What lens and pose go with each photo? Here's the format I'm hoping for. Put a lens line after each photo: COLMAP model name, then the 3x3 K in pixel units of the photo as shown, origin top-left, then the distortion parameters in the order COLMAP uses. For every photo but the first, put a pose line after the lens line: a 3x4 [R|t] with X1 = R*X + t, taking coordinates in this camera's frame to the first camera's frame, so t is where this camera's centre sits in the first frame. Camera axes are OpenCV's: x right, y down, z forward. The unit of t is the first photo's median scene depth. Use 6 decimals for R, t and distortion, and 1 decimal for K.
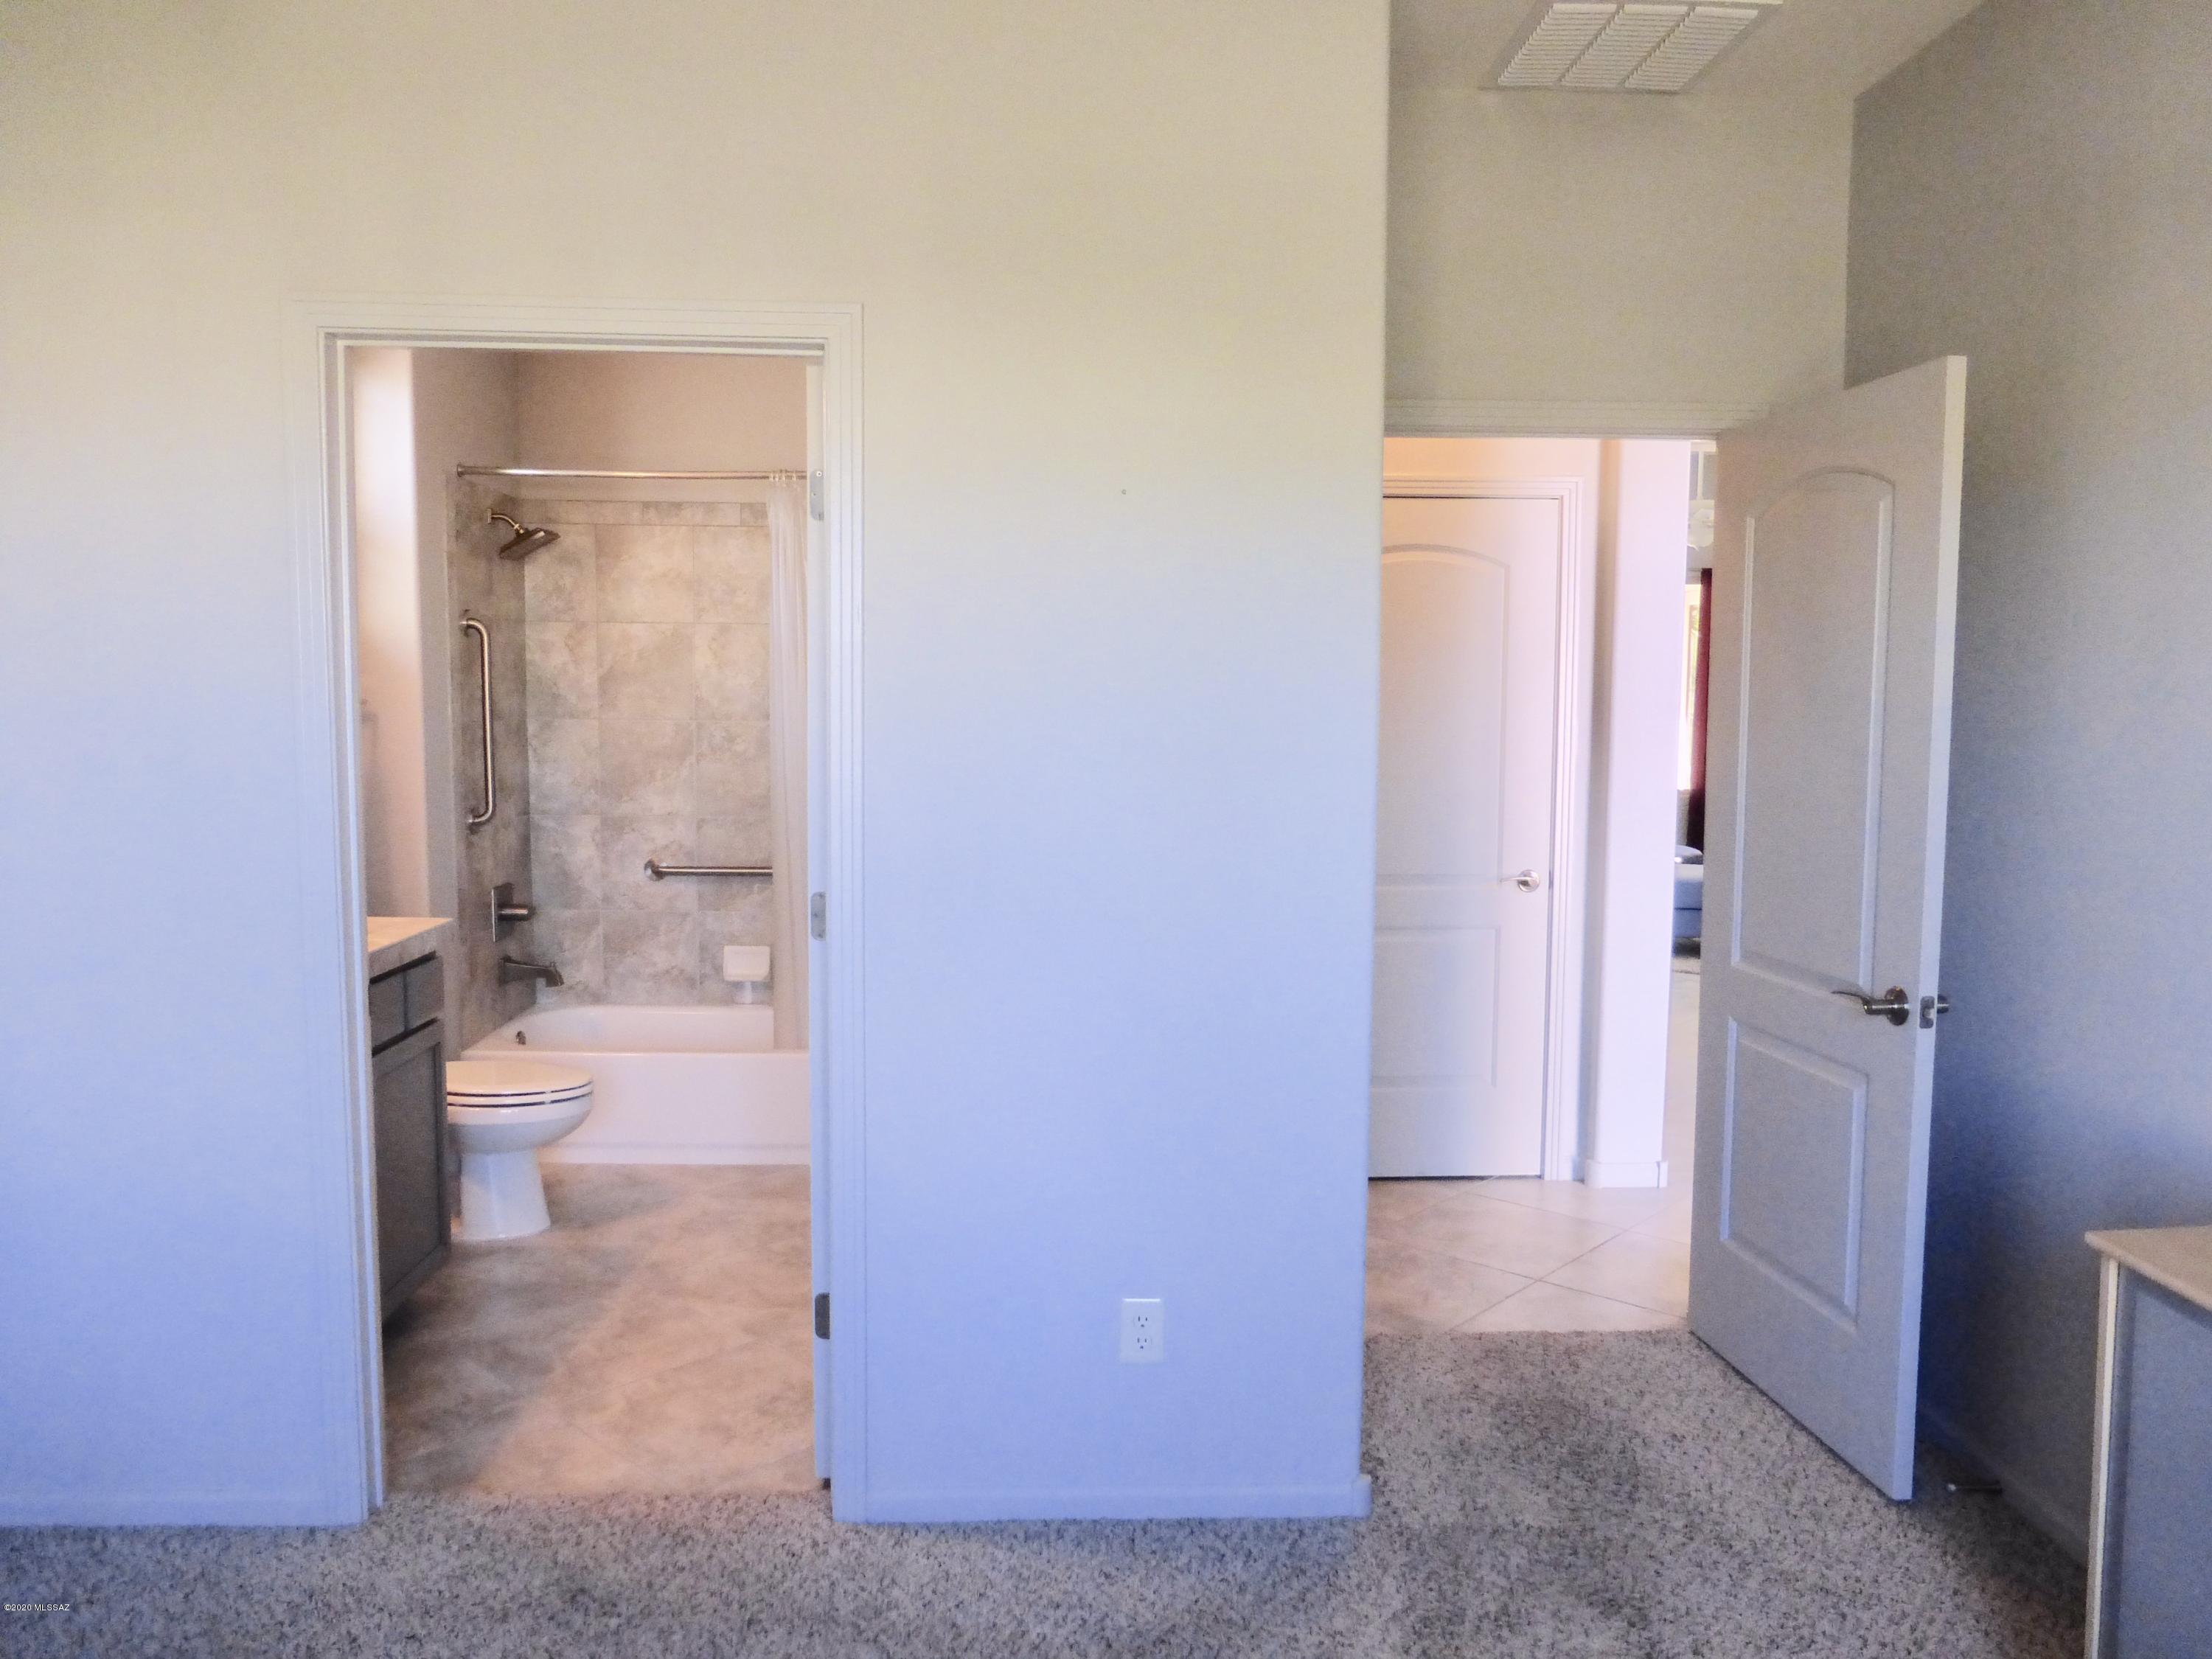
lens RADIAL K [[1573.0, 0, 1099.1], [0, 1573.0, 827.9], [0, 0, 1]] dist [-0.035904, 0.012944]
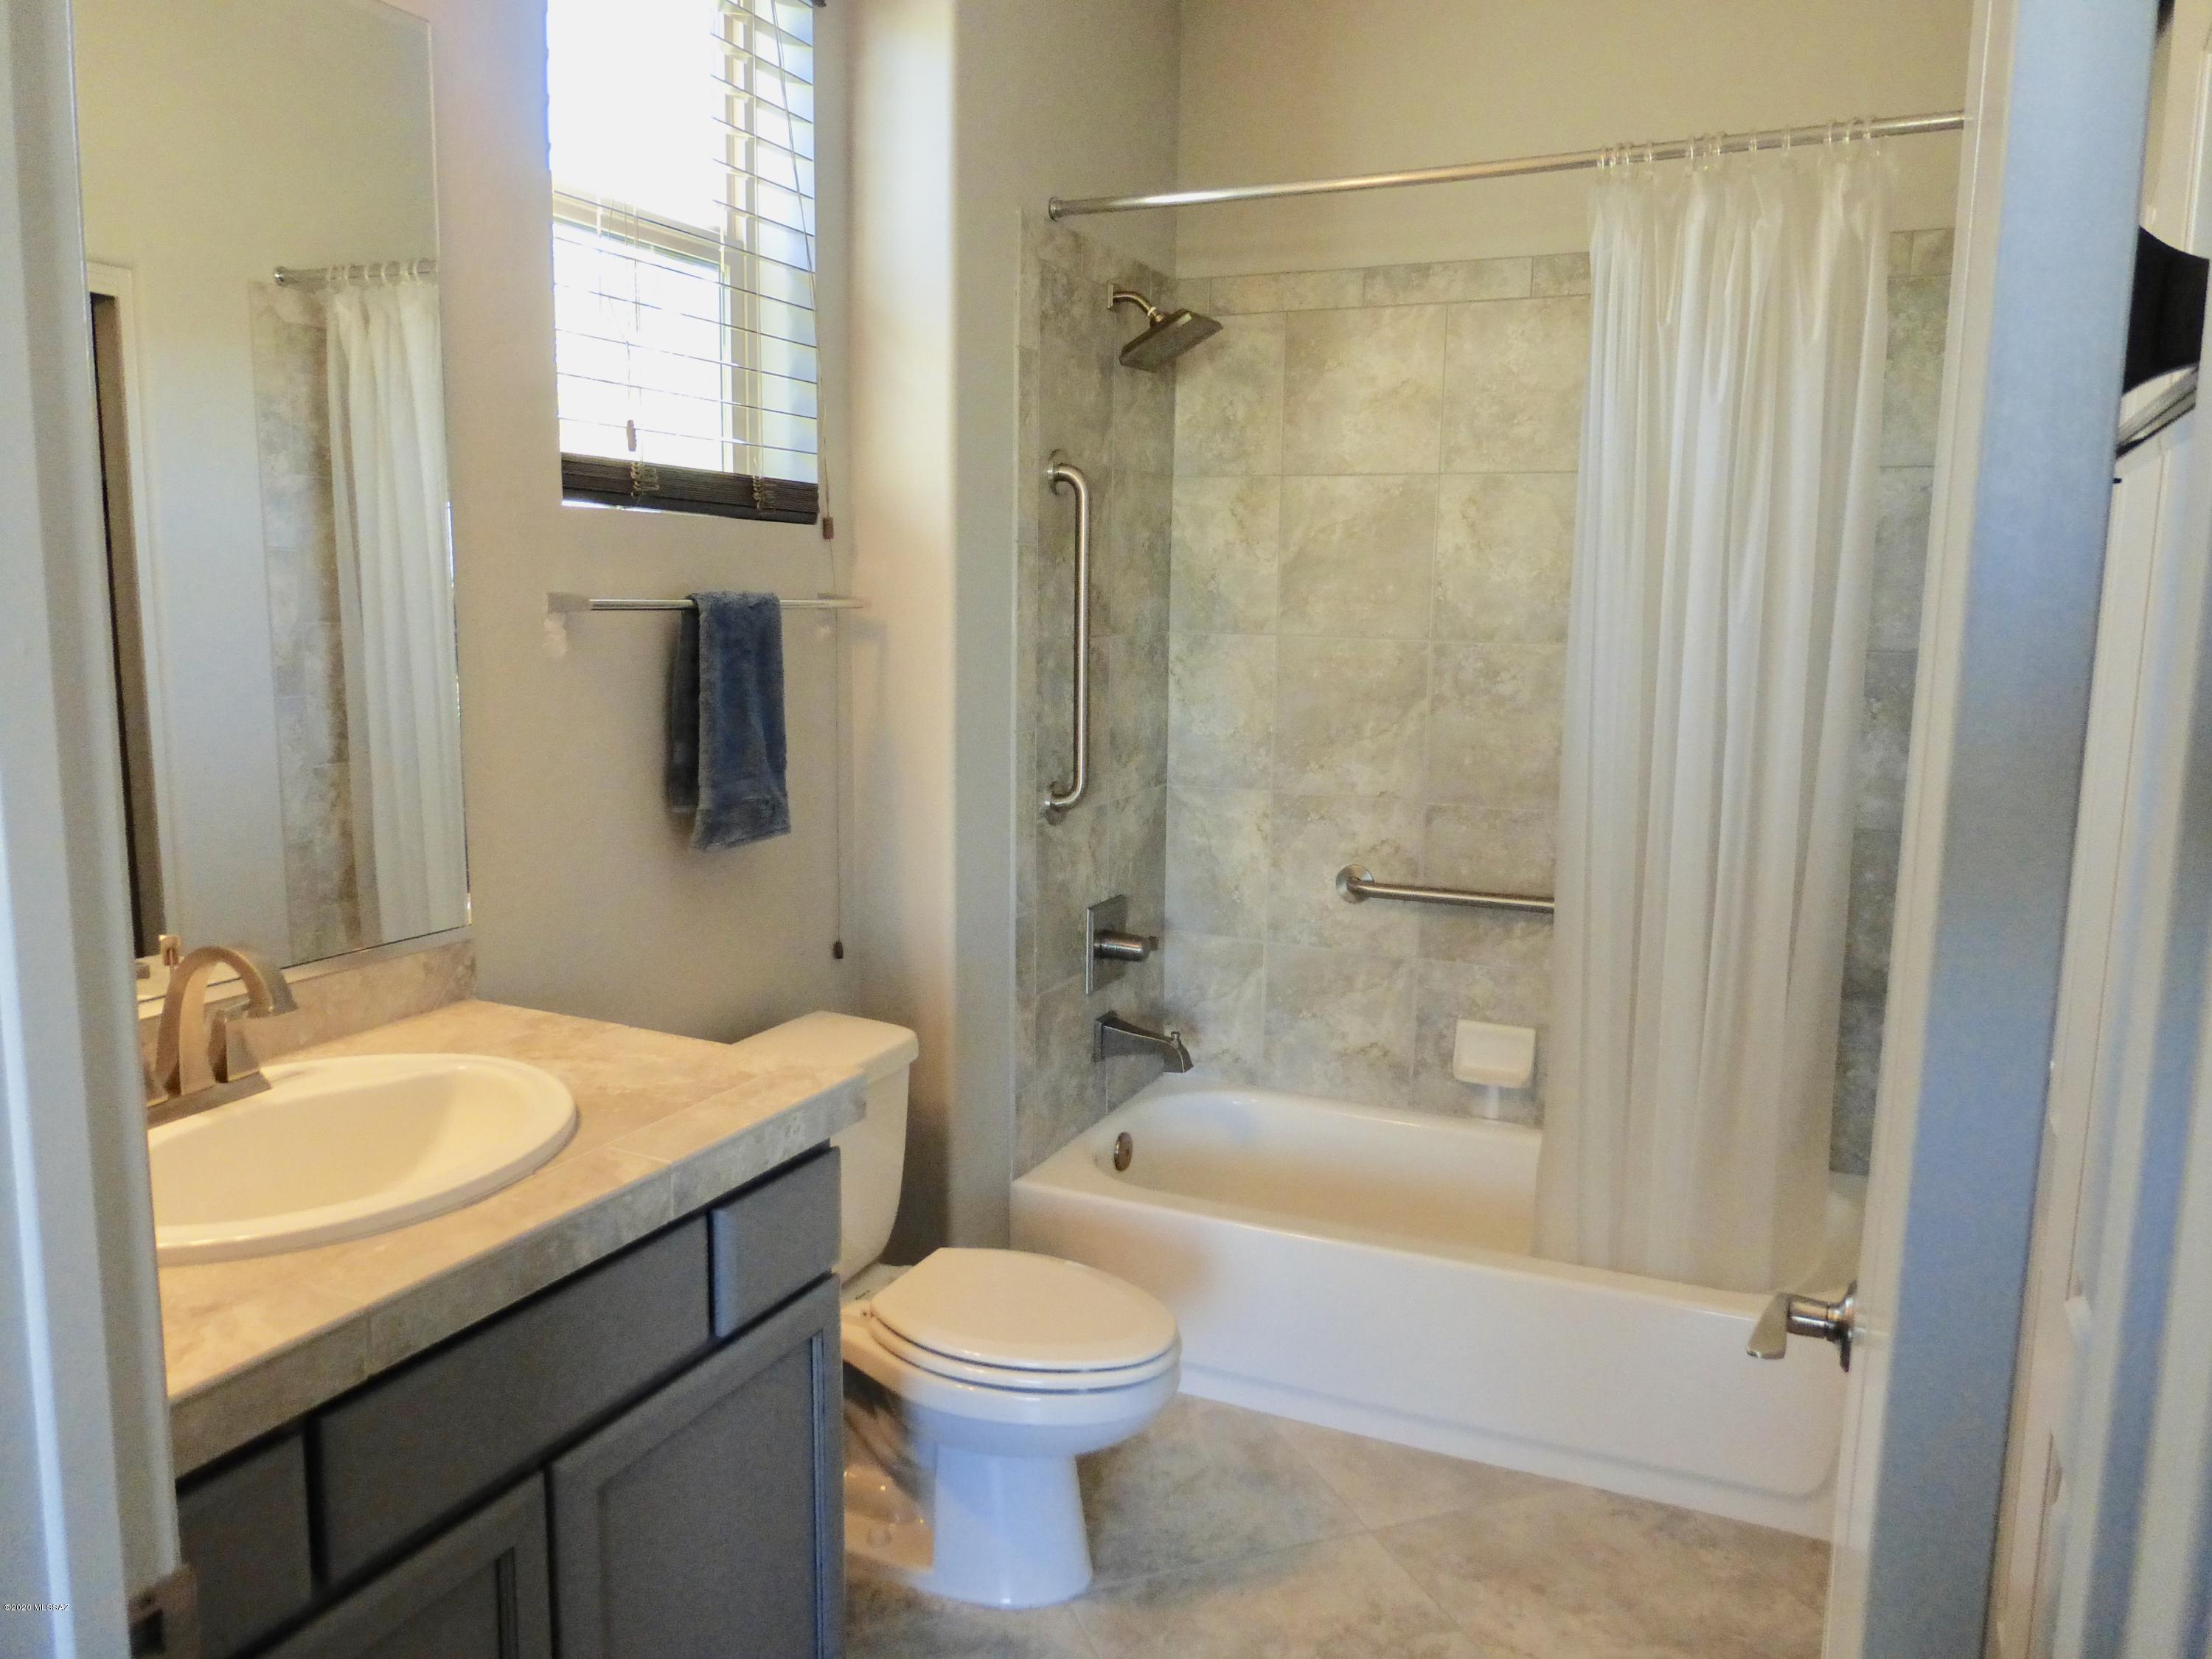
lens RADIAL K [[1573.0, 0, 1099.1], [0, 1573.0, 827.9], [0, 0, 1]] dist [-0.035904, 0.012944]
pose [[0.887906, 0.073729, -0.454078, -0.096667], [-0.046294, 0.996383, 0.071260, -0.034957], [0.457689, -0.042251, 0.888108, 0.420309]]
